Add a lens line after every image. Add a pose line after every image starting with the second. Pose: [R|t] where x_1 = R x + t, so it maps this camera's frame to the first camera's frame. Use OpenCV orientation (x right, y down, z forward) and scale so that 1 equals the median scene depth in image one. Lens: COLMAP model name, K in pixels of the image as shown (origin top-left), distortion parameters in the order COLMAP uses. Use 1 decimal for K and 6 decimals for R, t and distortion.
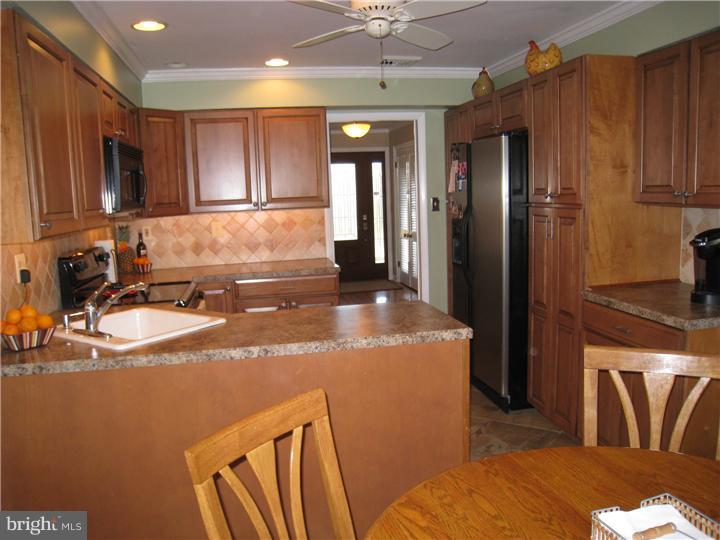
lens RADIAL K [[591.2, 0, 360.0], [0, 591.2, 270.0], [0, 0, 1]] dist [-0.174172, 0.115428]
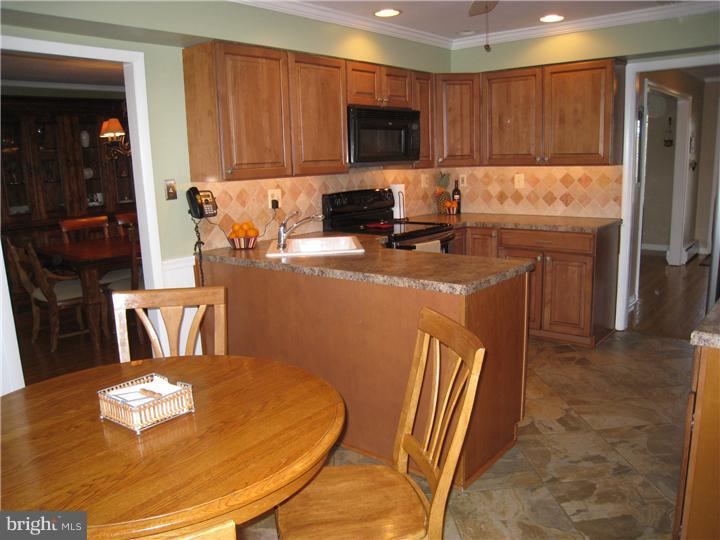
lens RADIAL K [[591.2, 0, 360.0], [0, 591.2, 270.0], [0, 0, 1]] dist [-0.174172, 0.115428]
pose [[0.628980, 0.160182, -0.760741, 0.452878], [-0.090275, 0.986972, 0.133178, -0.026741], [0.772163, -0.015091, 0.635246, 0.100582]]
